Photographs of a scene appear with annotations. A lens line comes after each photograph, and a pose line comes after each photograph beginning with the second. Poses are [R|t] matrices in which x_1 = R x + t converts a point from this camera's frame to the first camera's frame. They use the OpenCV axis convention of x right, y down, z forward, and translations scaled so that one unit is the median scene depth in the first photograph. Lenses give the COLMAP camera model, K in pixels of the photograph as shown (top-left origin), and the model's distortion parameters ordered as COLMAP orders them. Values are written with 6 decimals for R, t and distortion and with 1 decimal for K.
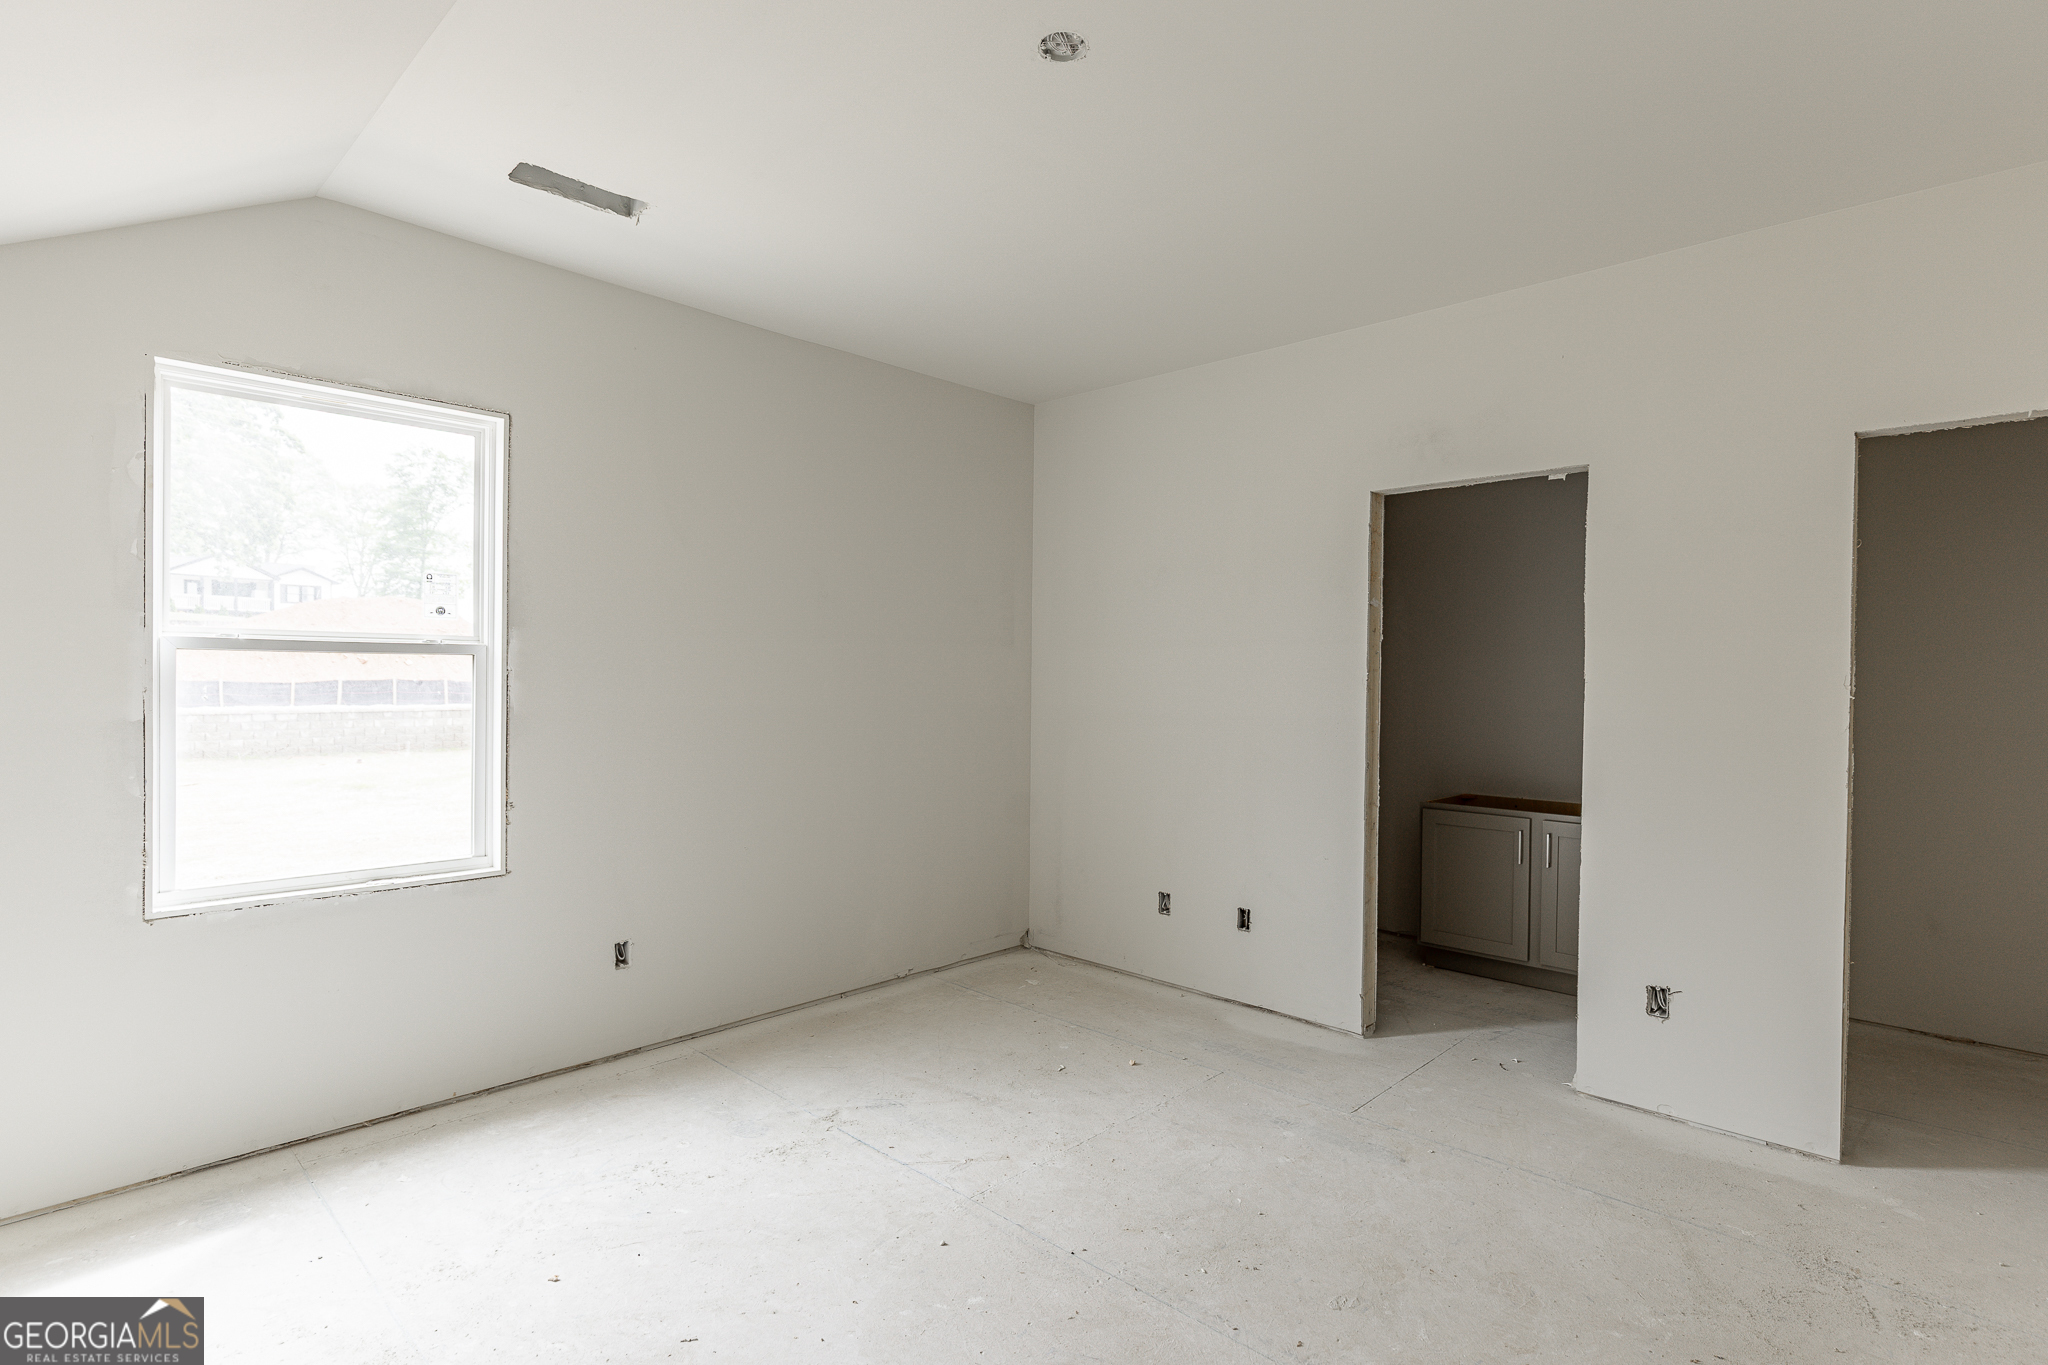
lens RADIAL K [[1010.0, 0, 1038.3], [0, 1010.0, 686.4], [0, 0, 1]] dist [-0.005674, -0.000941]
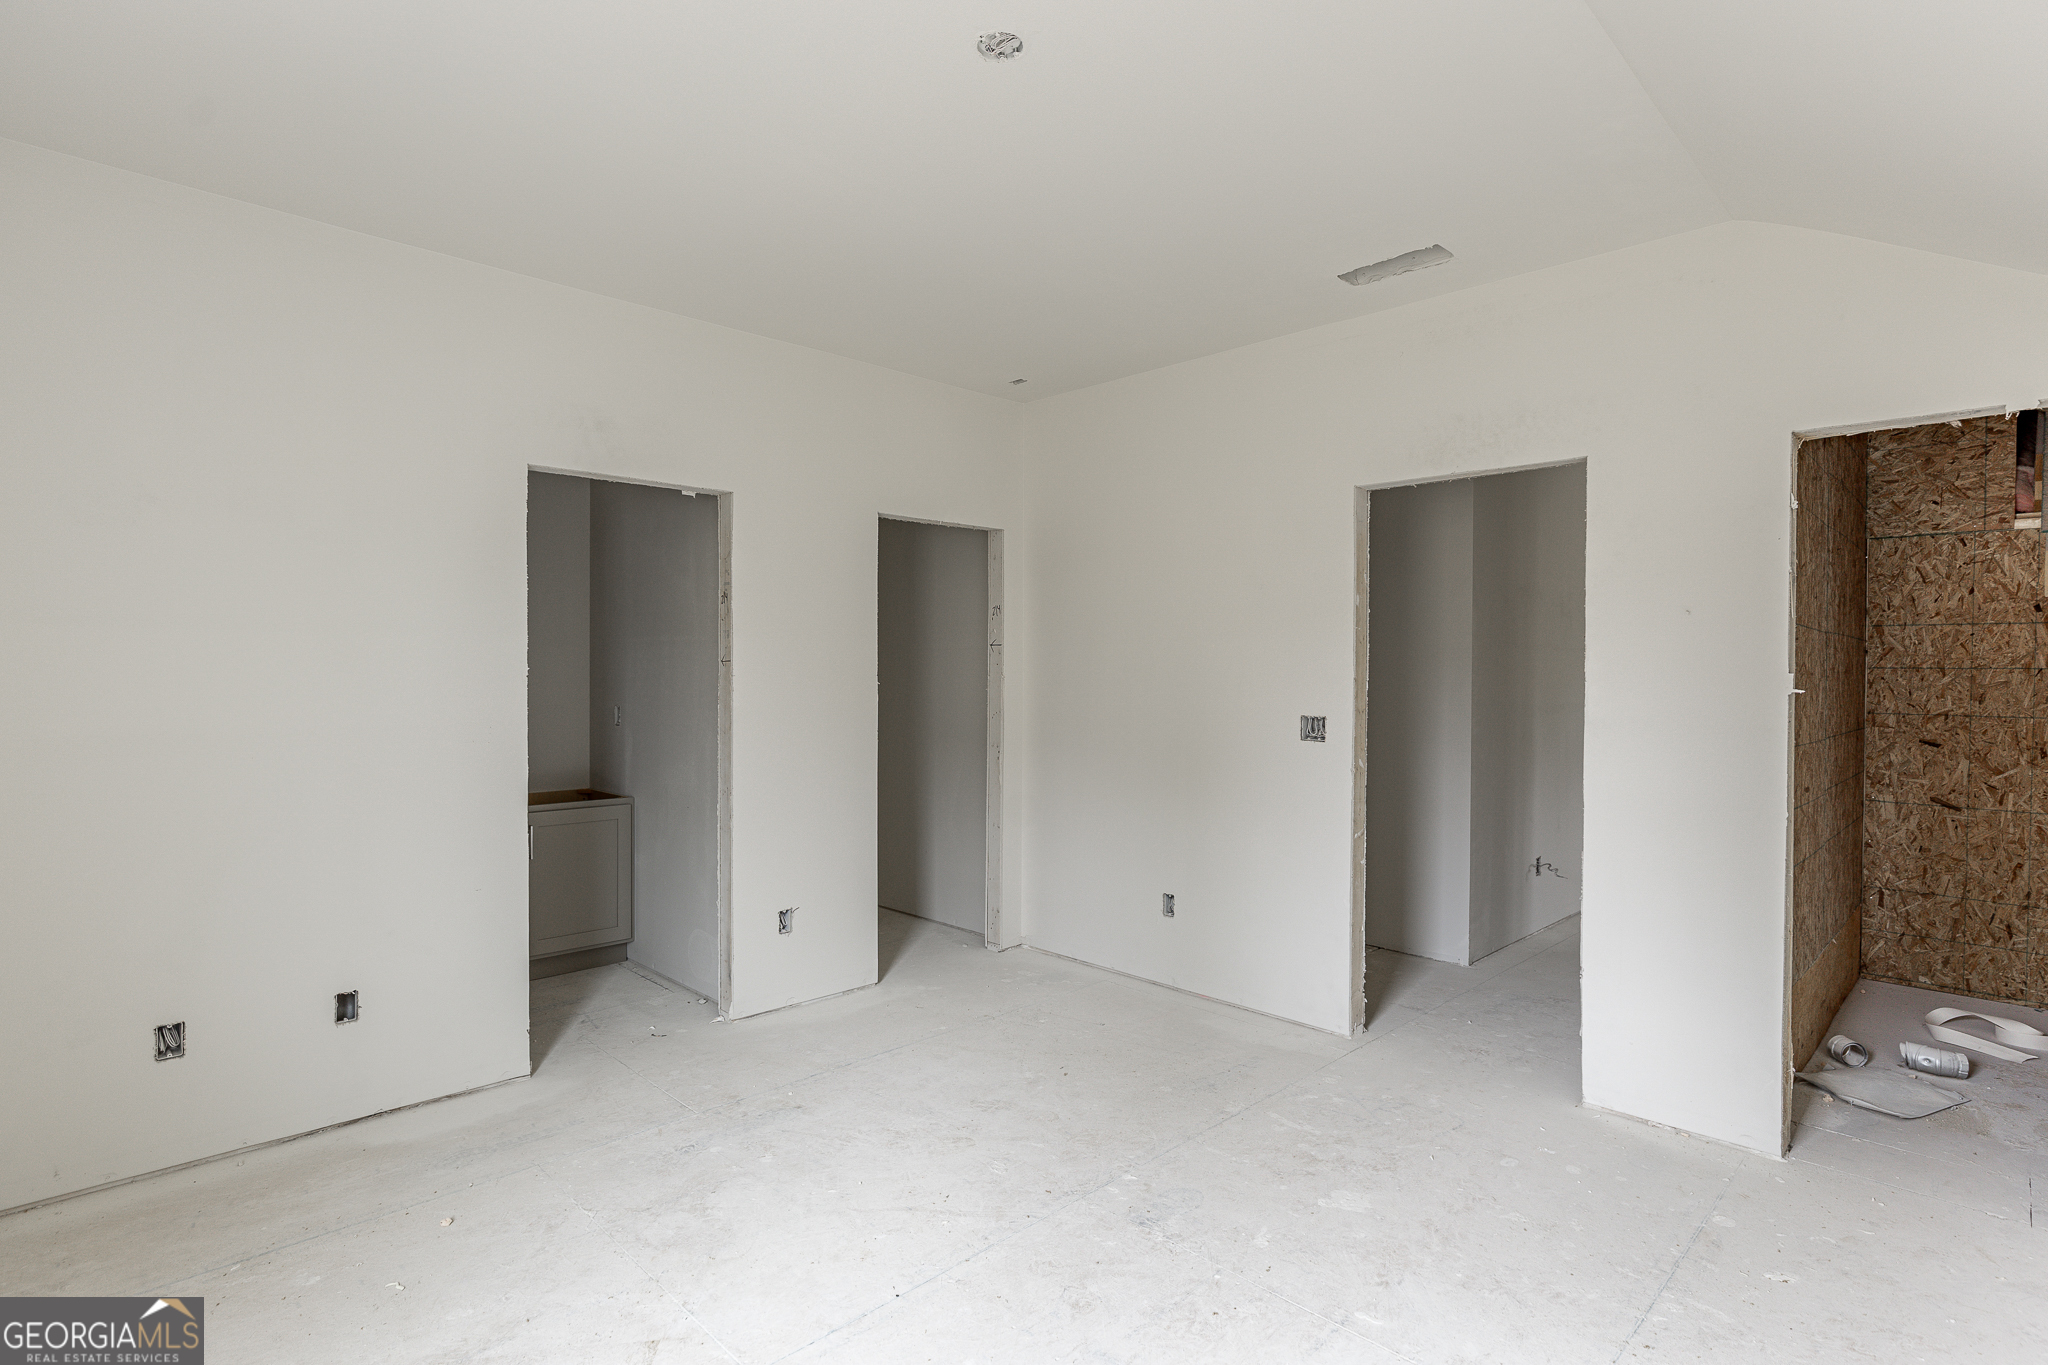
lens RADIAL K [[1010.0, 0, 1038.3], [0, 1010.0, 686.4], [0, 0, 1]] dist [-0.005674, -0.000941]
pose [[0.018280, -0.020530, 0.999622, -0.541983], [0.010276, 0.999740, 0.020344, -0.009352], [-0.999780, 0.009900, 0.018486, 0.523563]]
